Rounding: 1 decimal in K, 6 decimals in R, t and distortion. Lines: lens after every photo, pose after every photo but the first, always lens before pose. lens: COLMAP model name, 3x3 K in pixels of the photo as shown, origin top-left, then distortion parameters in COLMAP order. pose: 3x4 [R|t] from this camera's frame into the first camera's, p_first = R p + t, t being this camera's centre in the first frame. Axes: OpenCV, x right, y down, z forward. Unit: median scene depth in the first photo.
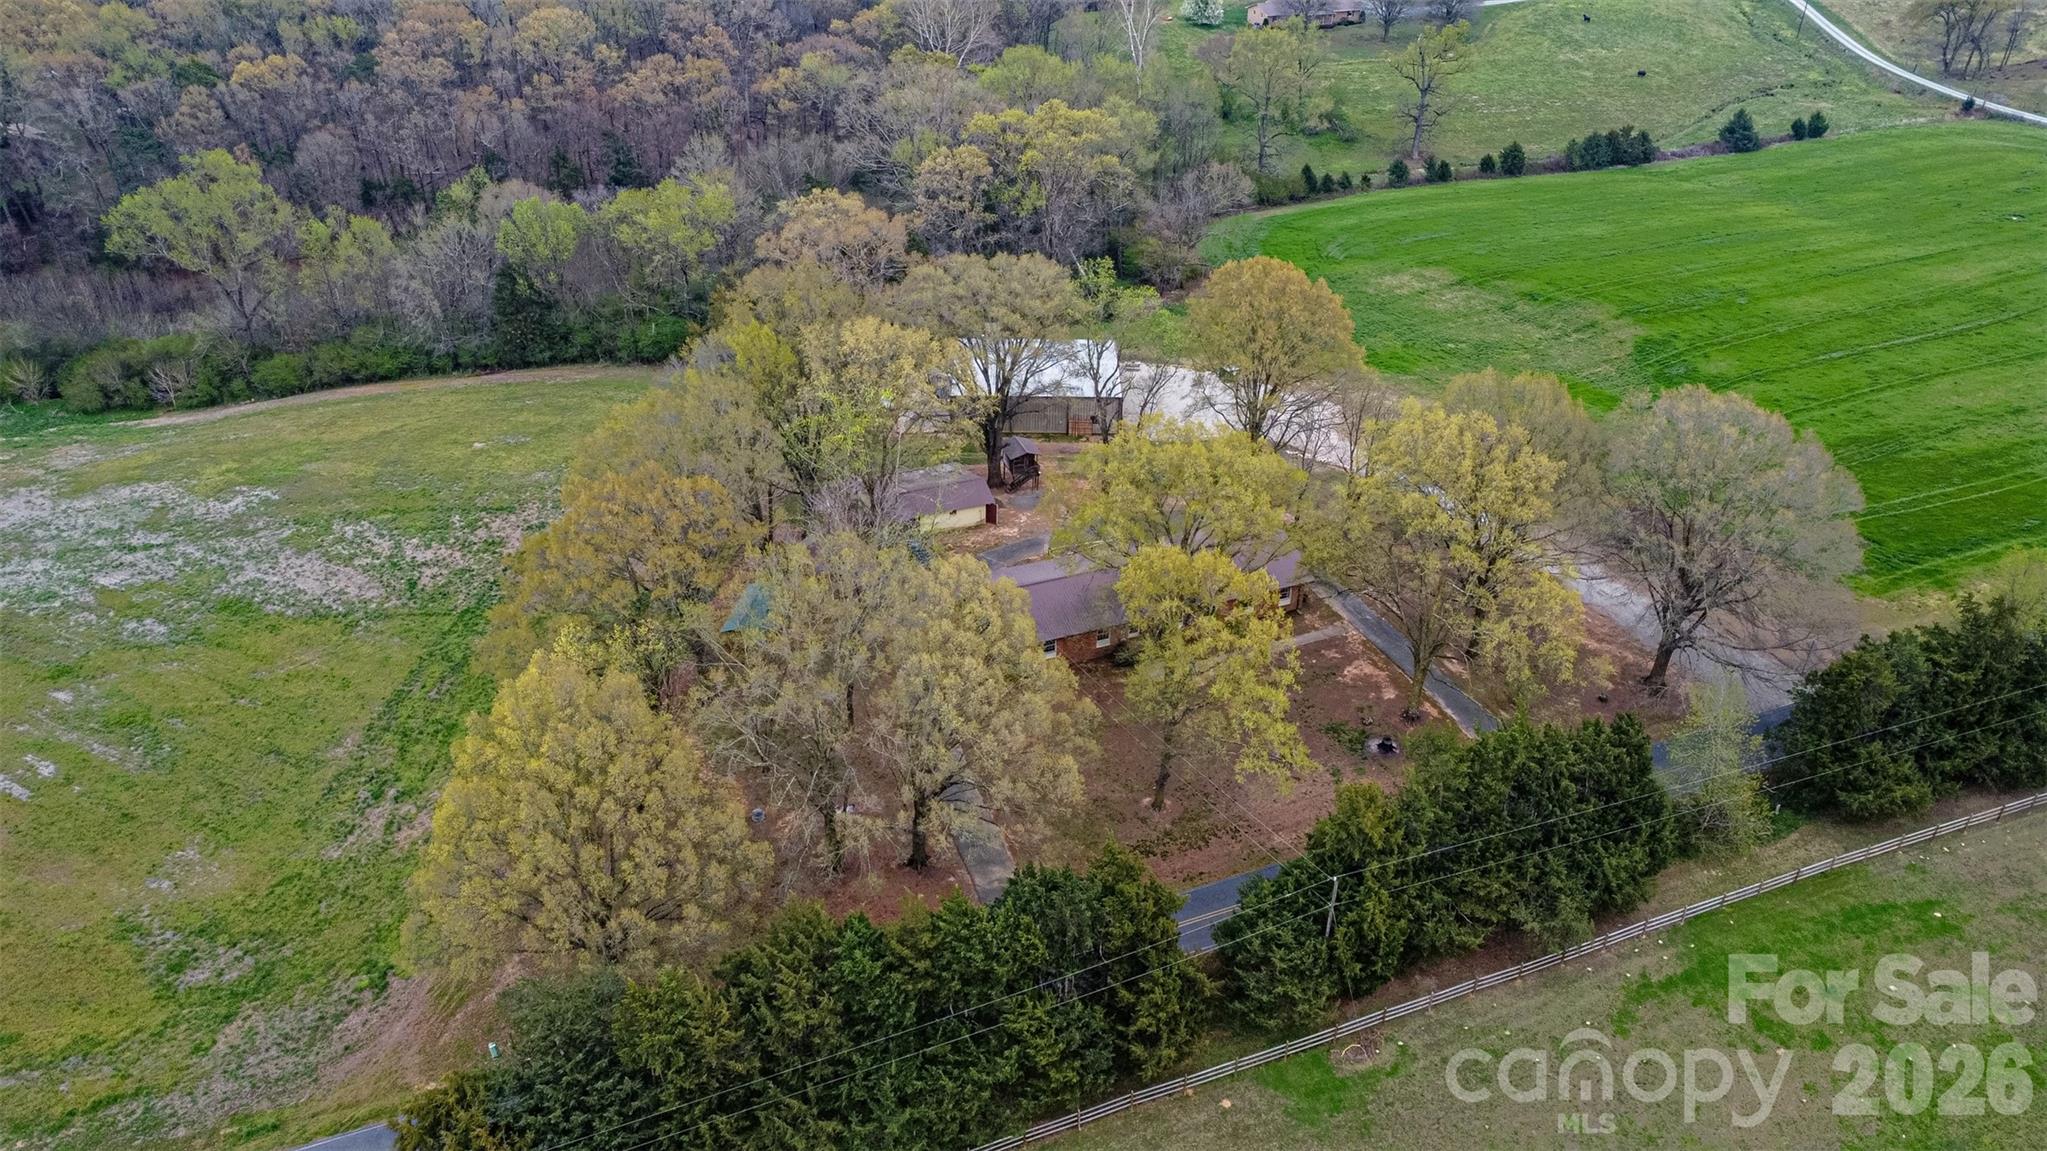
lens RADIAL K [[1529.6, 0, 1027.0], [0, 1529.6, 574.2], [0, 0, 1]] dist [-0.129593, 0.201053]
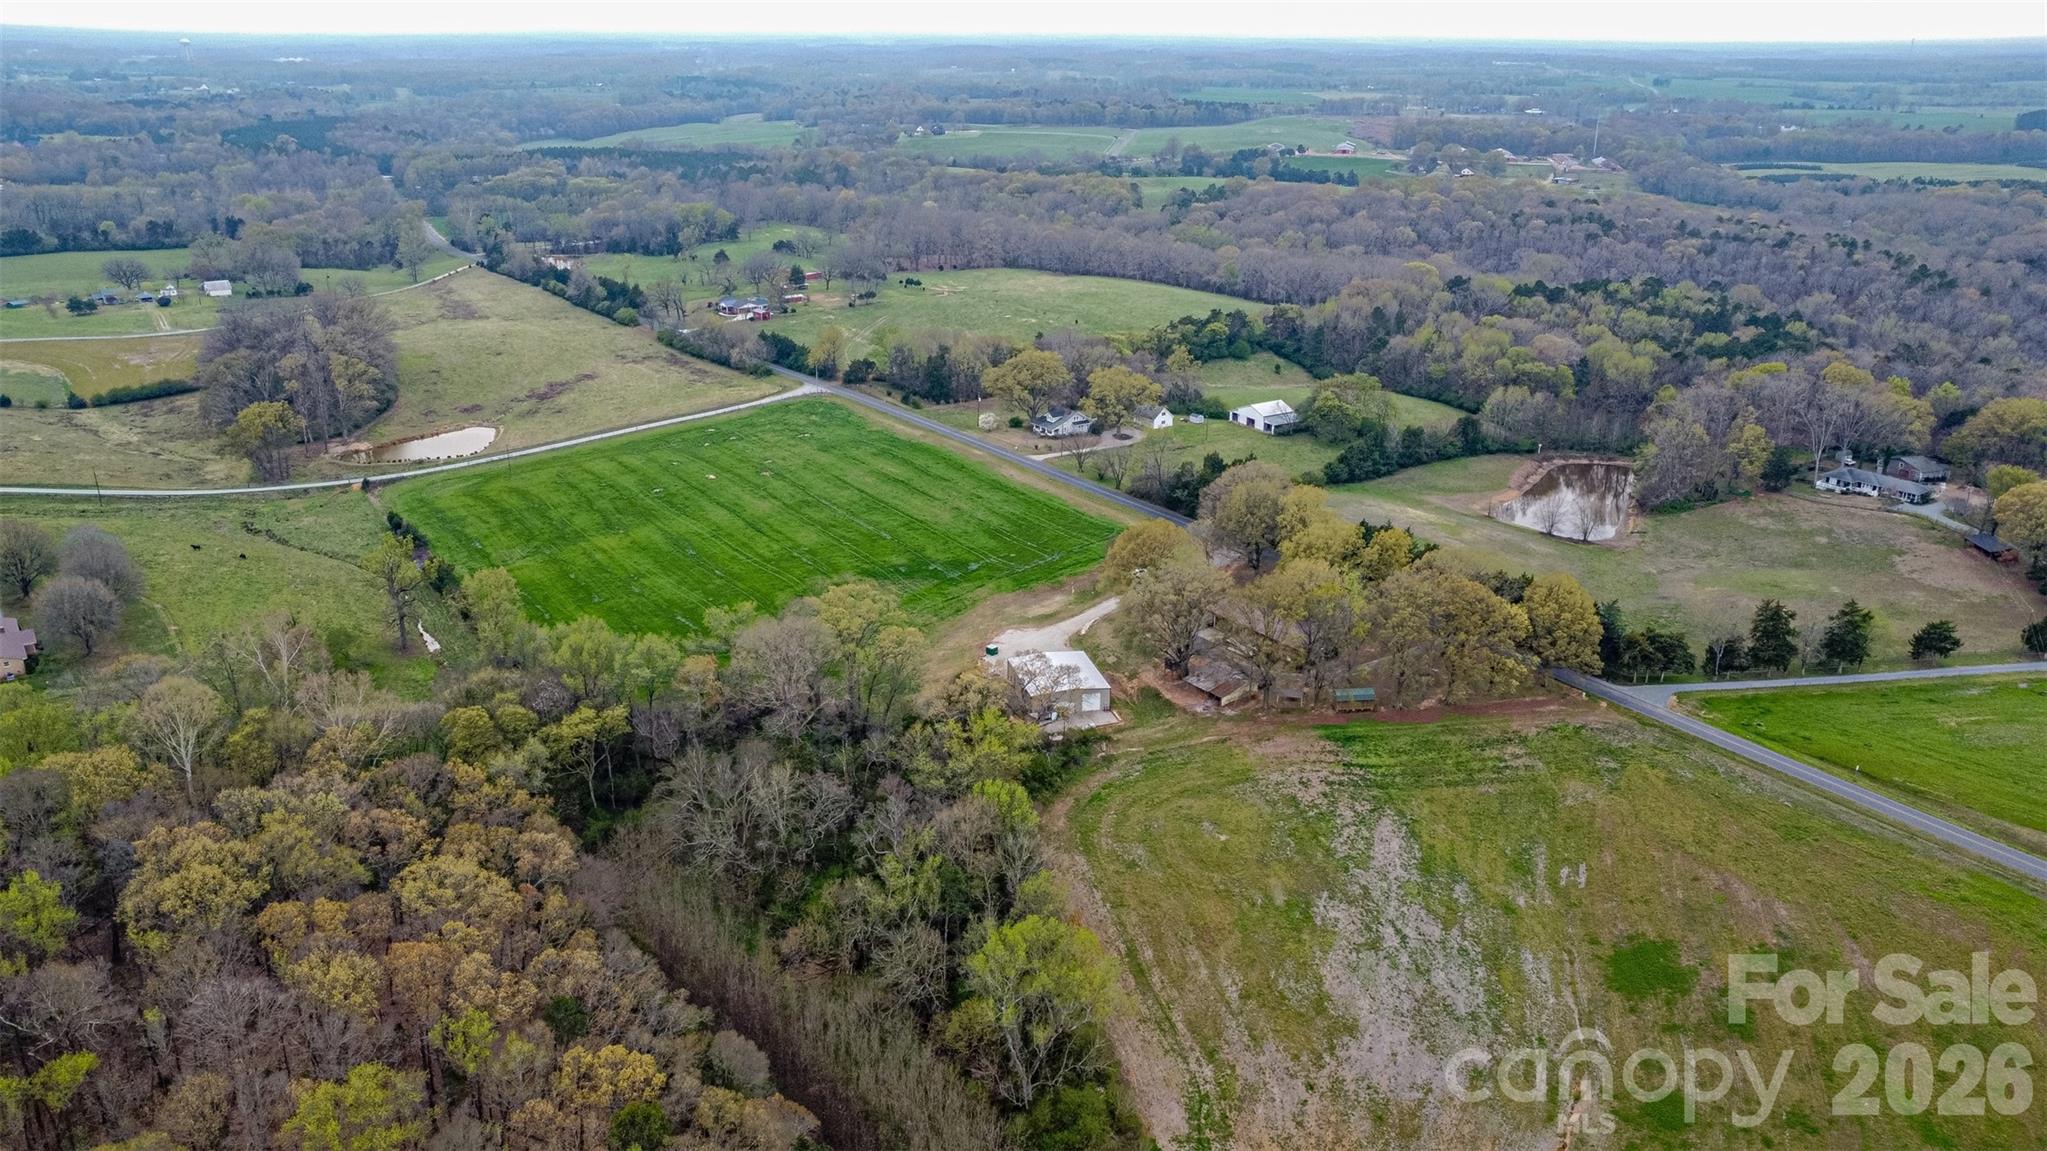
lens RADIAL K [[1529.6, 0, 1021.9], [0, 1529.6, 589.0], [0, 0, 1]] dist [-0.129593, 0.201053]
pose [[-0.245755, -0.360852, 0.899661, -1.360451], [0.497672, 0.749489, 0.436565, -0.884831], [-0.831821, 0.555024, -0.004605, 0.884762]]
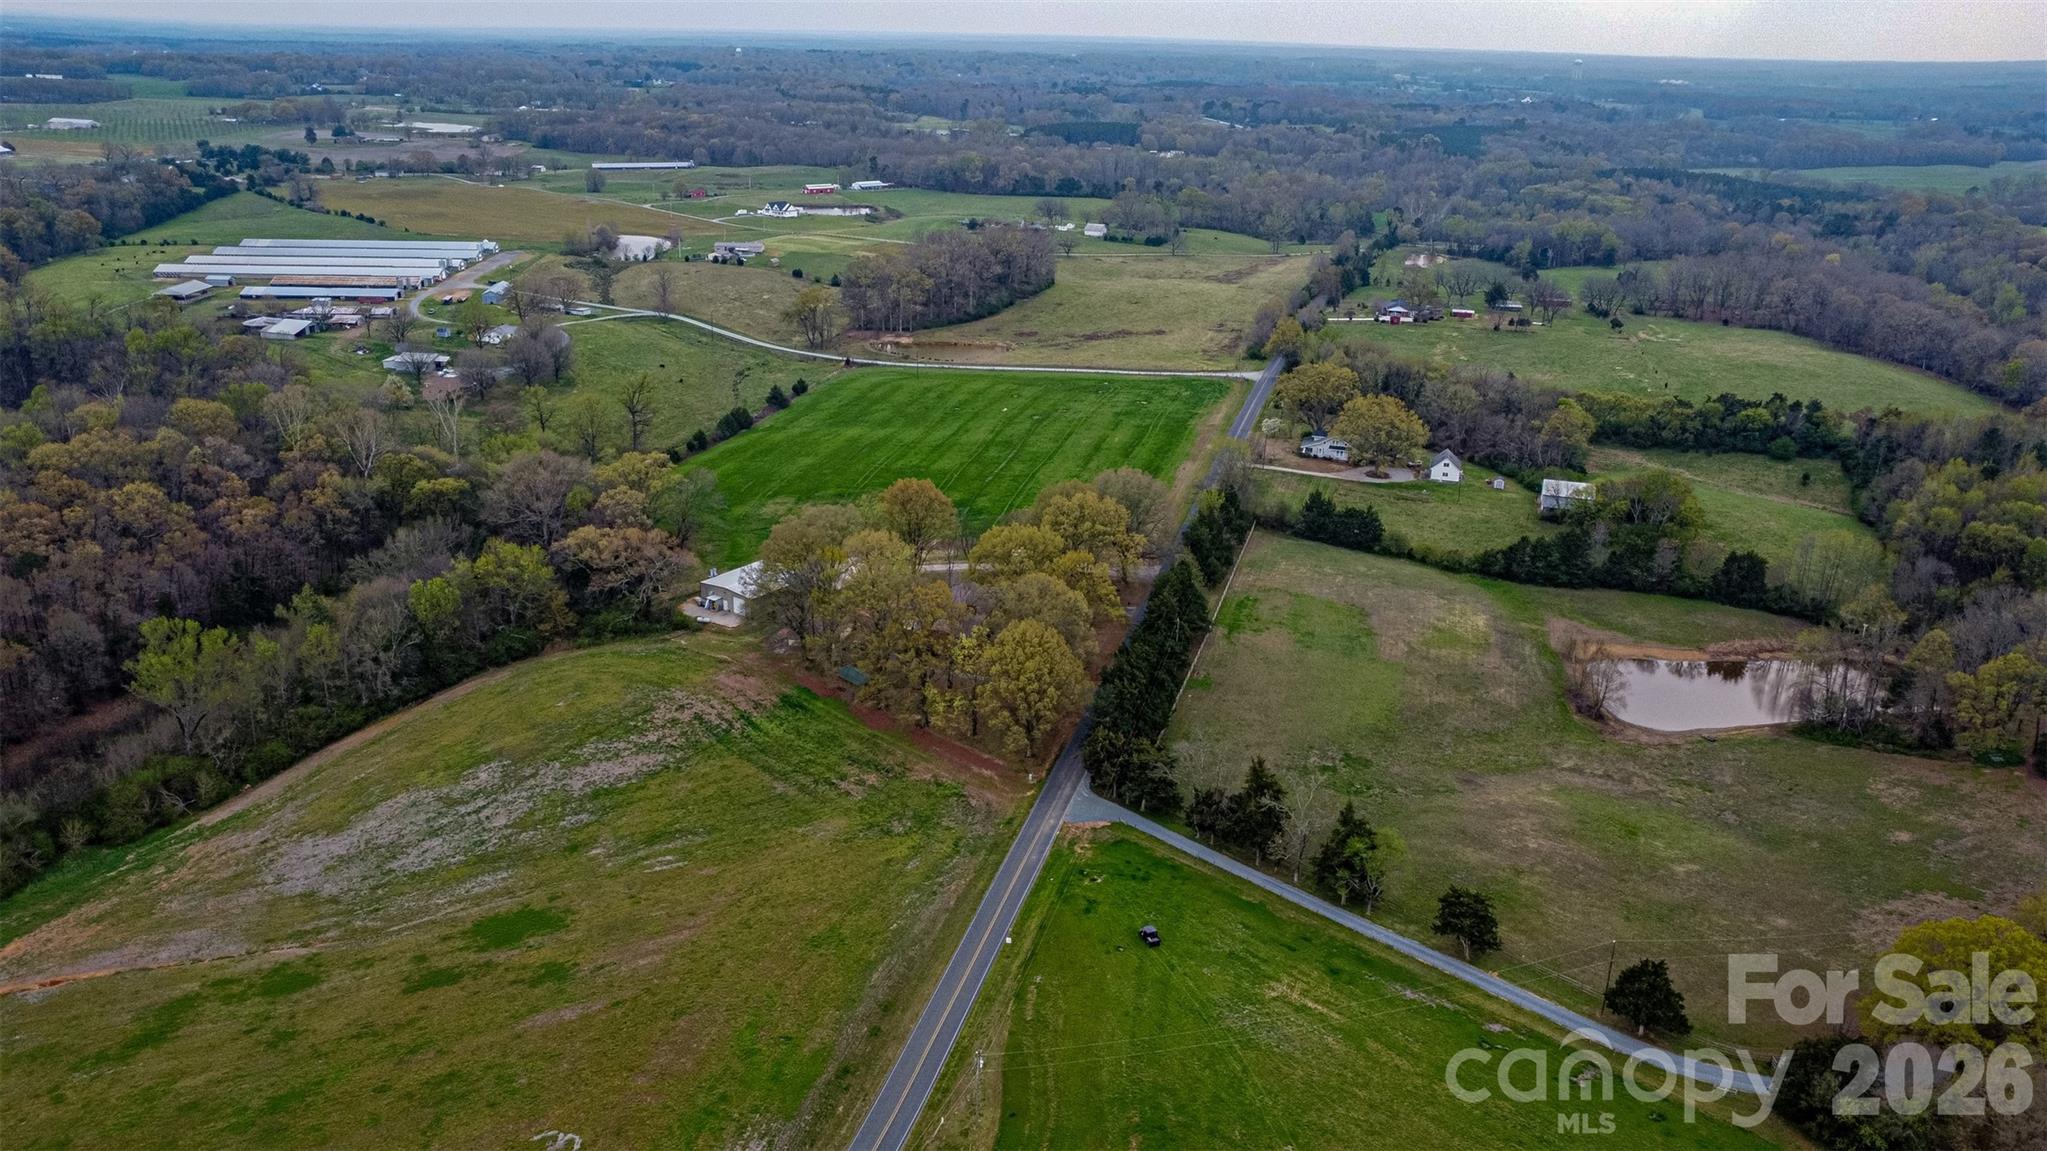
lens RADIAL K [[1529.6, 0, 1023.9], [0, 1529.6, 589.3], [0, 0, 1]] dist [-0.129593, 0.201053]
pose [[0.606841, -0.281030, 0.743482, -1.073869], [0.403240, 0.914942, 0.016710, -0.019588], [-0.684939, 0.289662, 0.668547, -0.431204]]
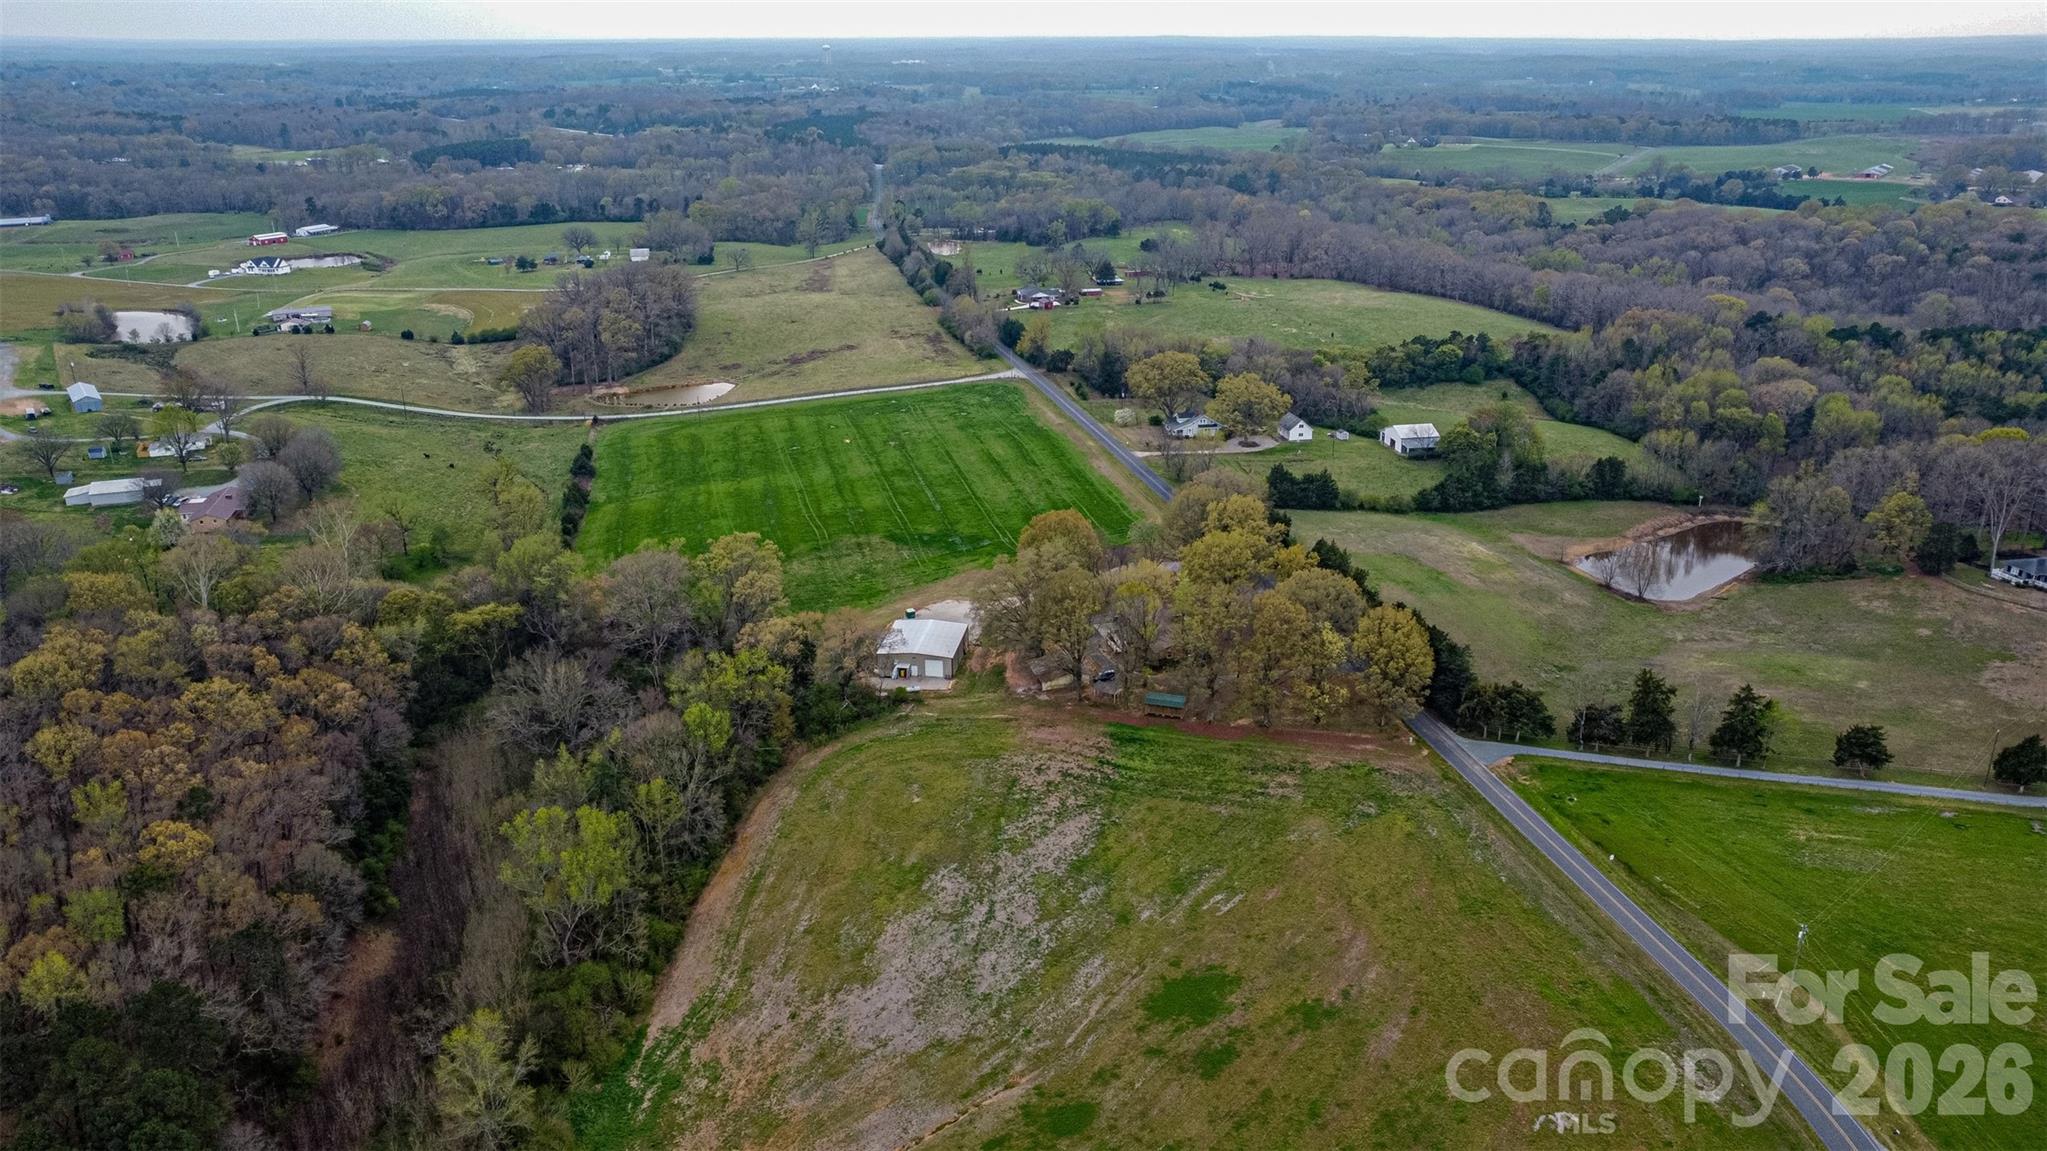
lens RADIAL K [[1529.6, 0, 1027.9], [0, 1529.6, 595.6], [0, 0, 1]] dist [-0.129593, 0.201053]
pose [[0.143913, -0.367166, 0.918955, -1.488814], [0.519423, 0.818443, 0.245663, -0.508440], [-0.842311, 0.441972, 0.308500, 0.265711]]
